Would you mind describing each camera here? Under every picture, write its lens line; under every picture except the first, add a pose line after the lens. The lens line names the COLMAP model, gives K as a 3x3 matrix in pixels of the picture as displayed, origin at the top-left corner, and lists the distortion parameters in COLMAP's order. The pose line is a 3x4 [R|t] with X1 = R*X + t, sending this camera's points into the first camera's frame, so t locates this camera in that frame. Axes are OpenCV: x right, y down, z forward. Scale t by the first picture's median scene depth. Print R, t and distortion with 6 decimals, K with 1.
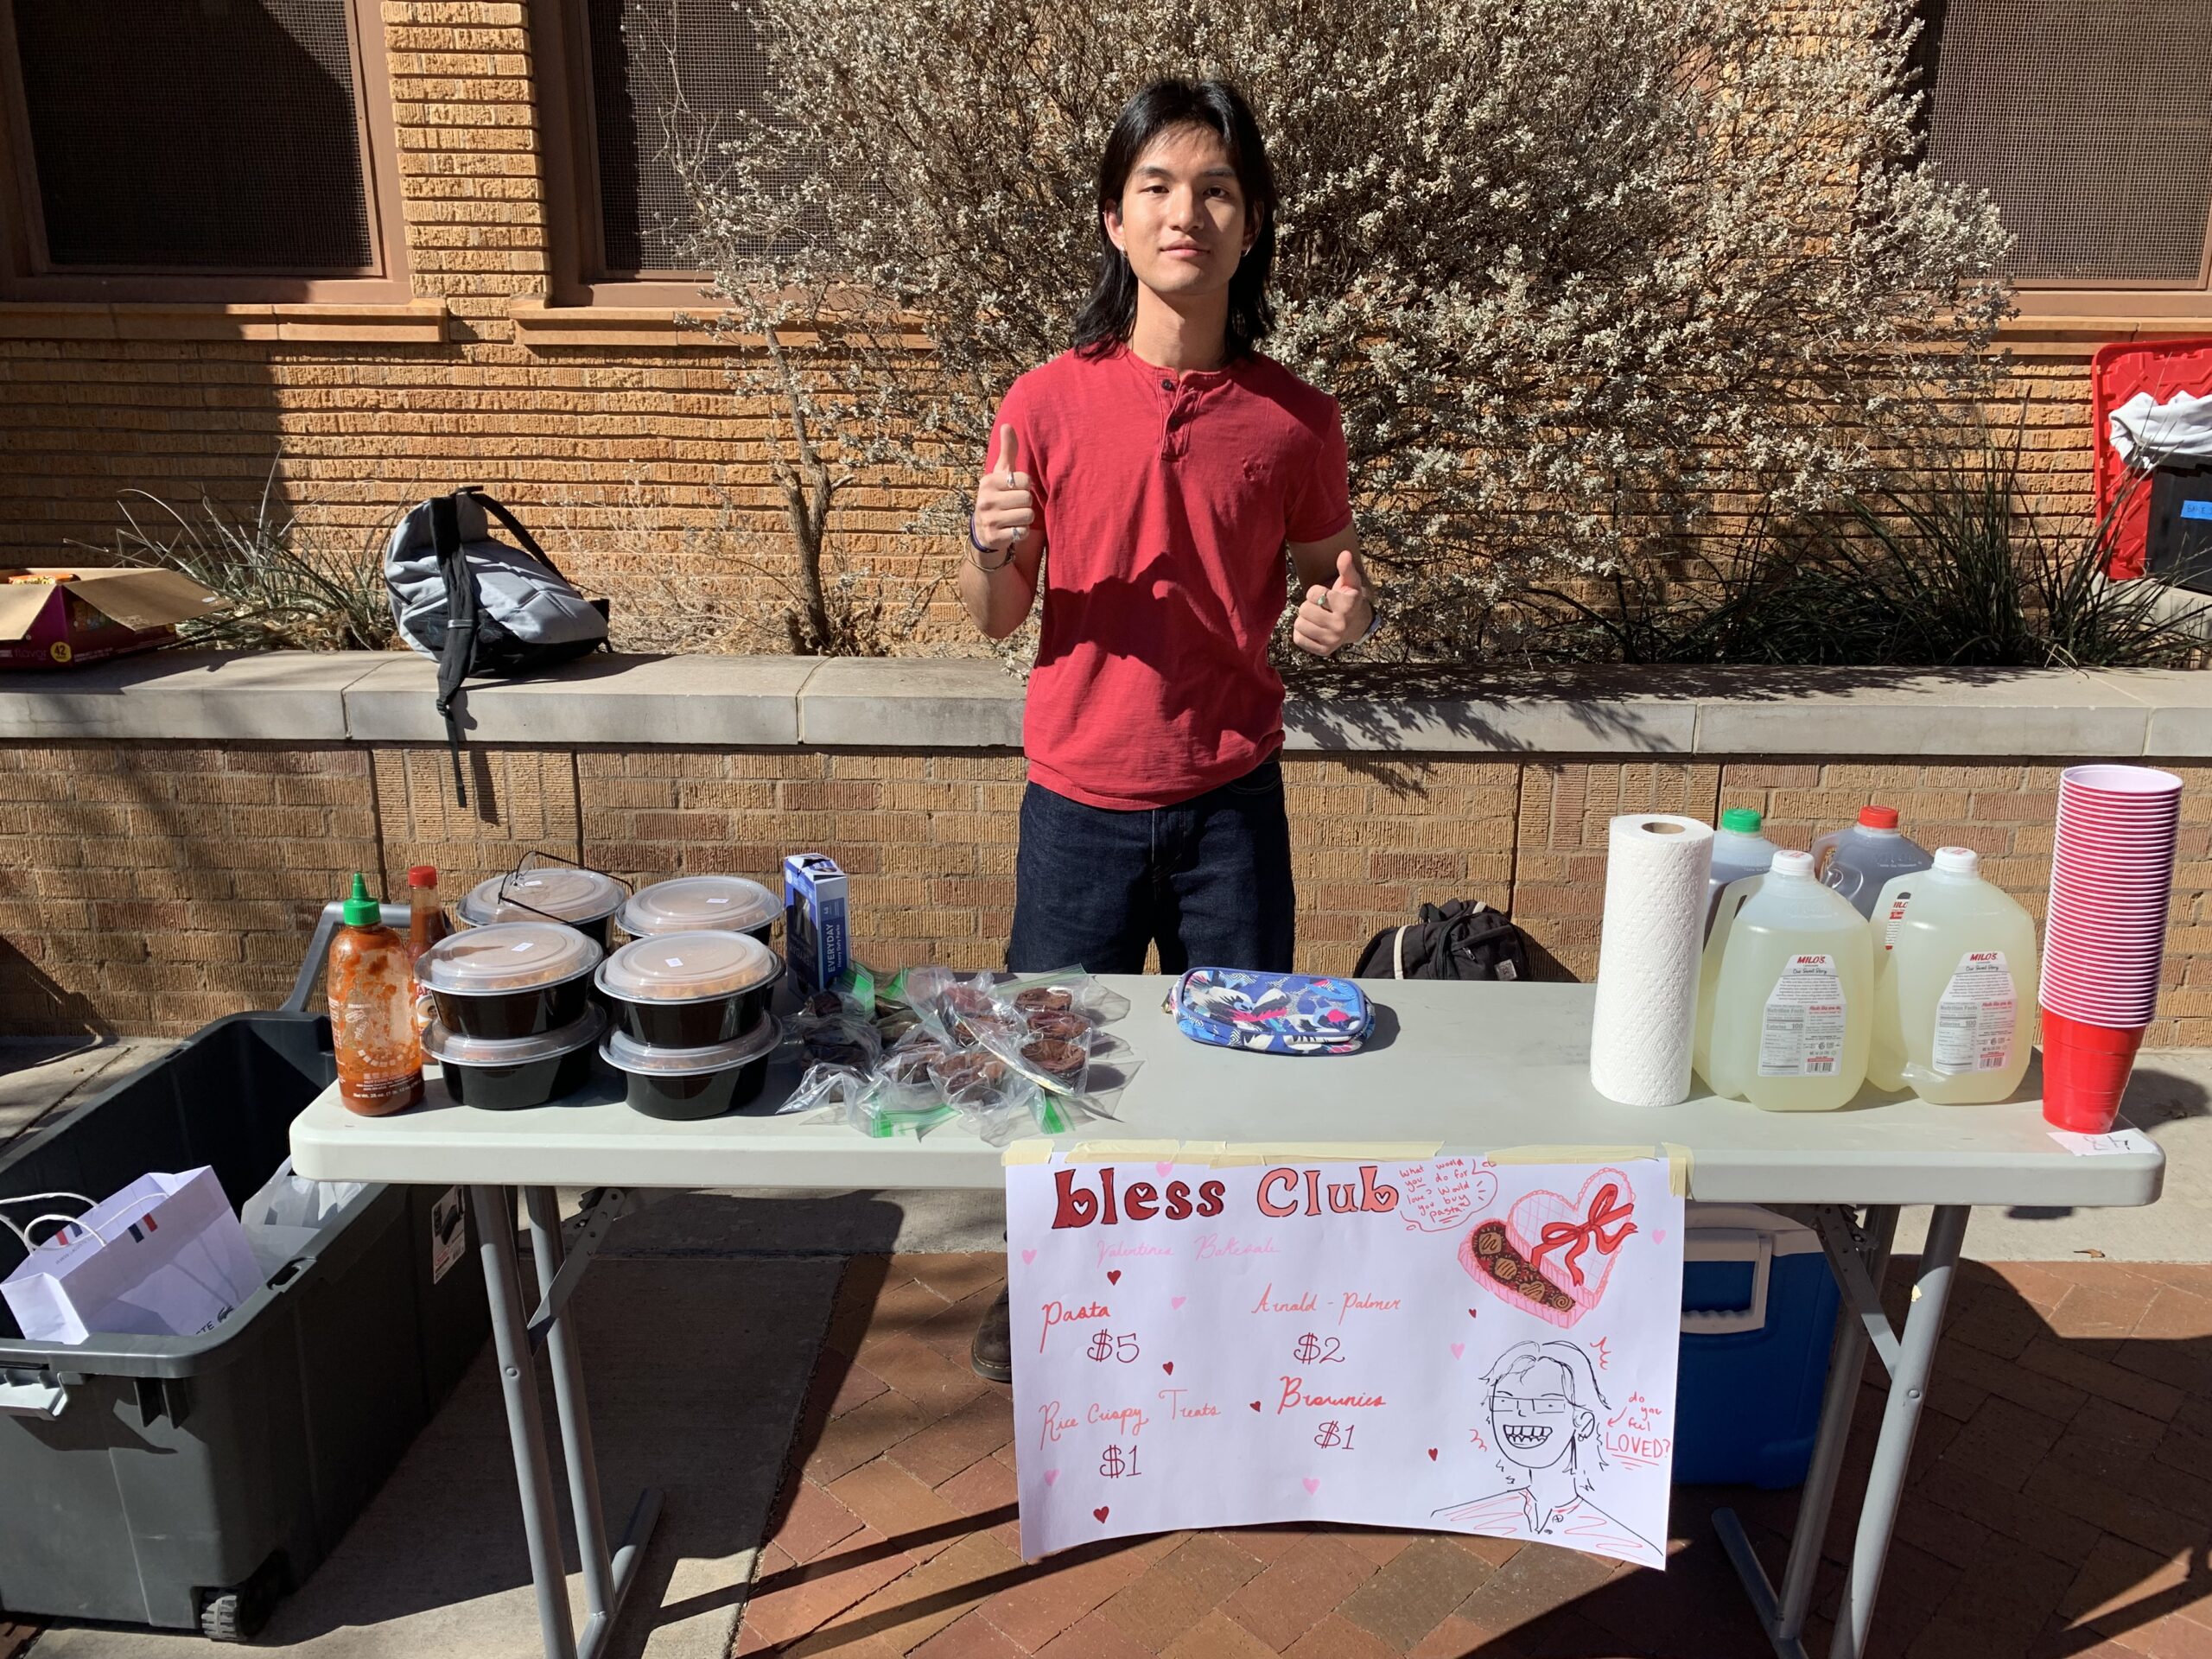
lens RADIAL K [[1850.6, 0, 1130.0], [0, 1850.6, 814.9], [0, 0, 1]] dist [0.014878, -0.004678]
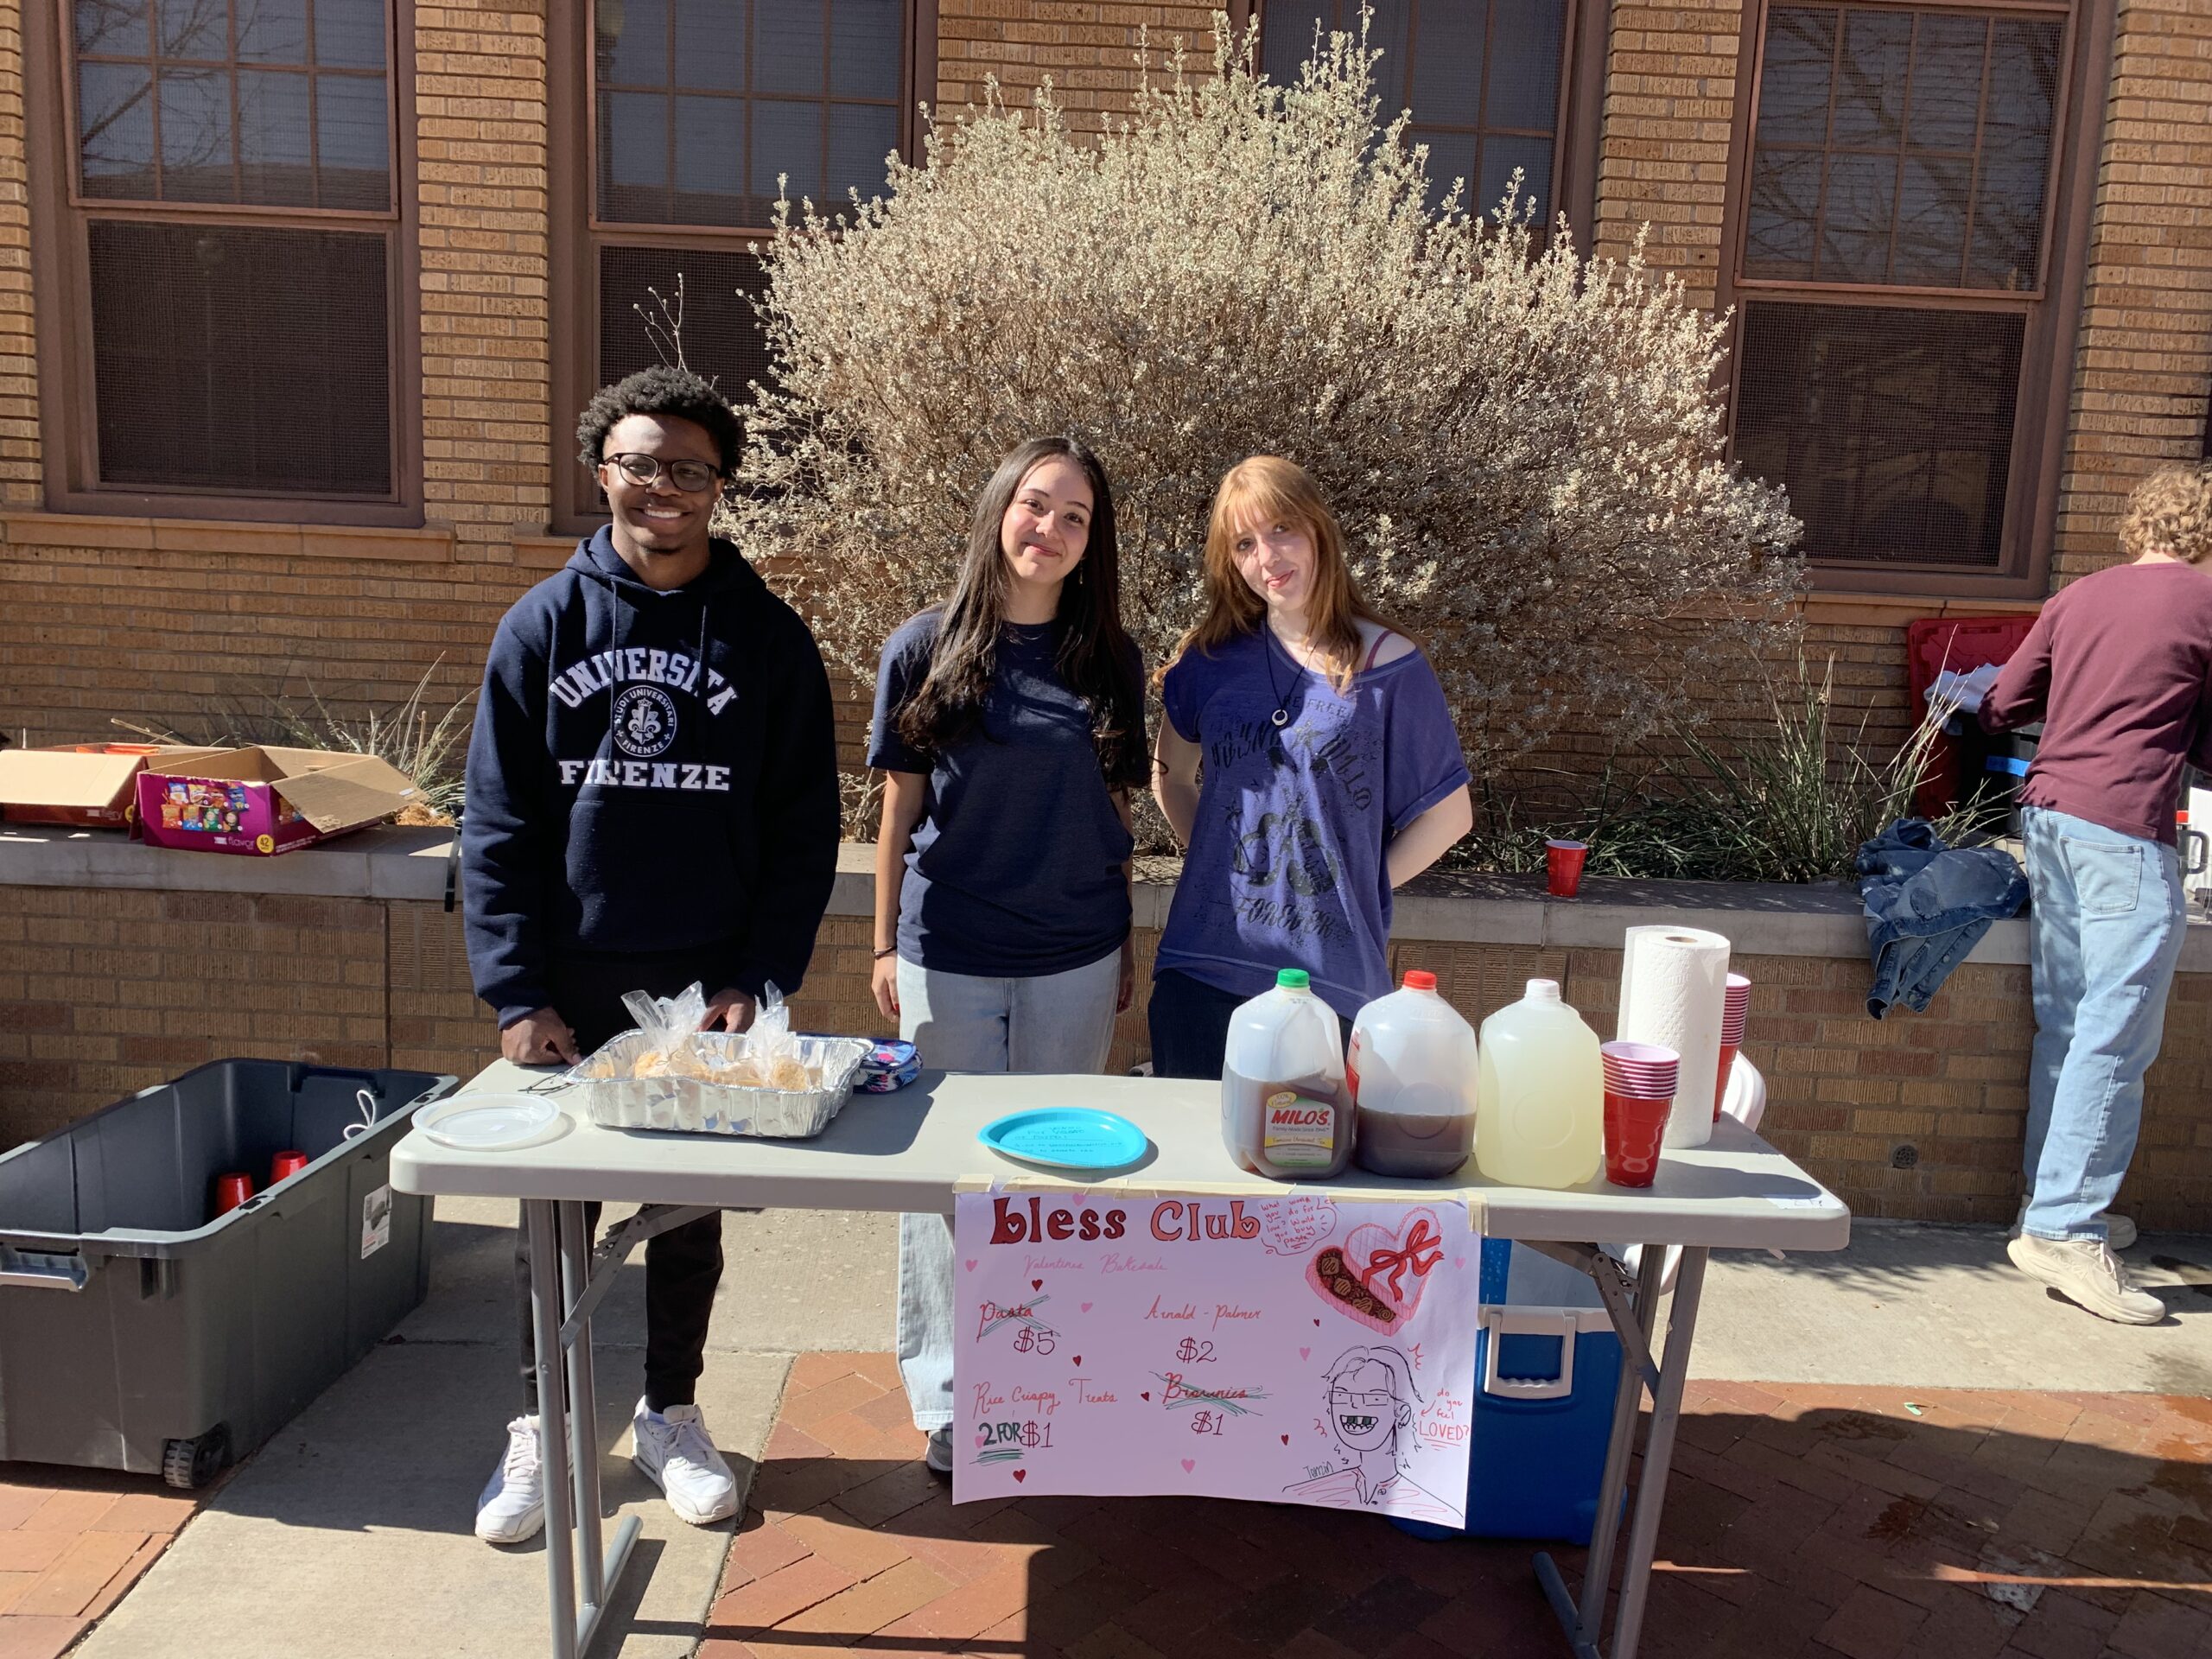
lens RADIAL K [[1759.7, 0, 1117.9], [0, 1759.7, 812.9], [0, 0, 1]] dist [0.008960, 0.017546]
pose [[0.998845, 0.031051, 0.036679, -0.007717], [-0.026299, 0.991985, -0.123585, 0.073696], [-0.040222, 0.122478, 0.991656, -0.243698]]
